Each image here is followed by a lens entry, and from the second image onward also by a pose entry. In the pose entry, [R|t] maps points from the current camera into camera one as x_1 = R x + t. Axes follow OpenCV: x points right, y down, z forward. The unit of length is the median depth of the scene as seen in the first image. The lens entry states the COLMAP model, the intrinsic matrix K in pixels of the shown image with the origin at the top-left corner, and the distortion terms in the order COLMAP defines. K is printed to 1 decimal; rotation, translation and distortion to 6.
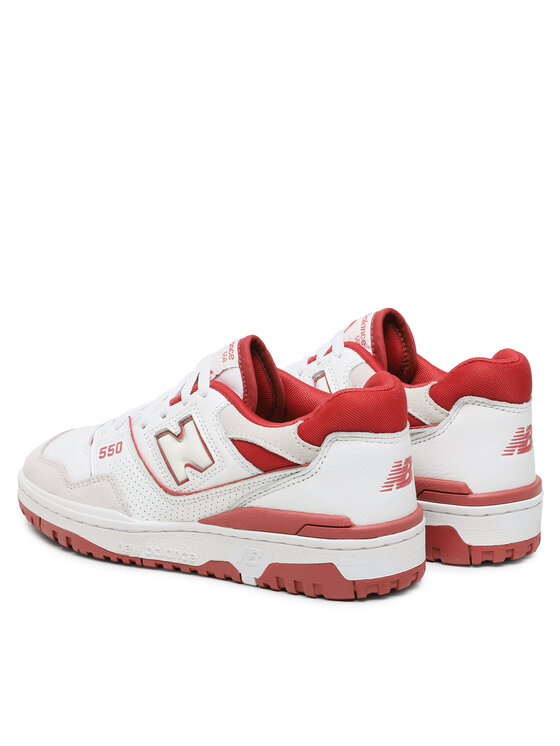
lens RADIAL K [[2197.6, 0, 280.0], [0, 2197.6, 373.0], [0, 0, 1]] dist [-0.085782, -0.298481]
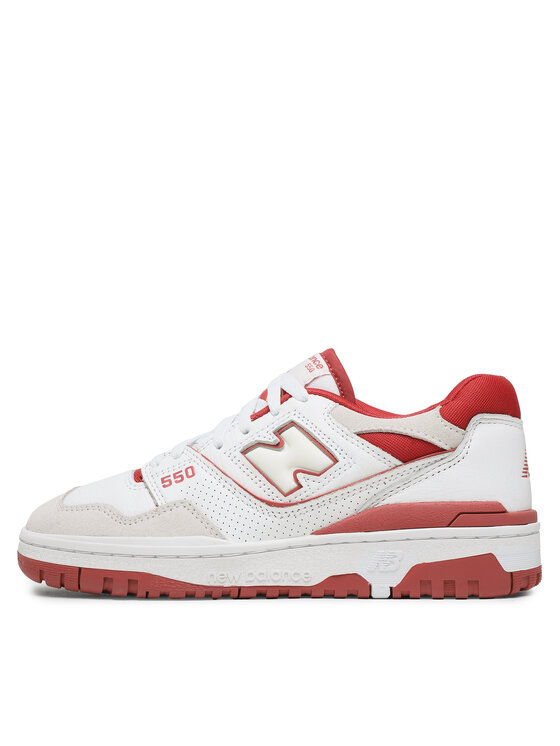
lens RADIAL K [[1083.4, 0, 280.0], [0, 1083.4, 373.0], [0, 0, 1]] dist [0.013968, 0.004608]
pose [[0.866527, 0.068410, 0.494421, -0.274854], [0.099599, 0.946943, -0.305581, 0.140563], [-0.489093, 0.314038, 0.813737, 0.627846]]
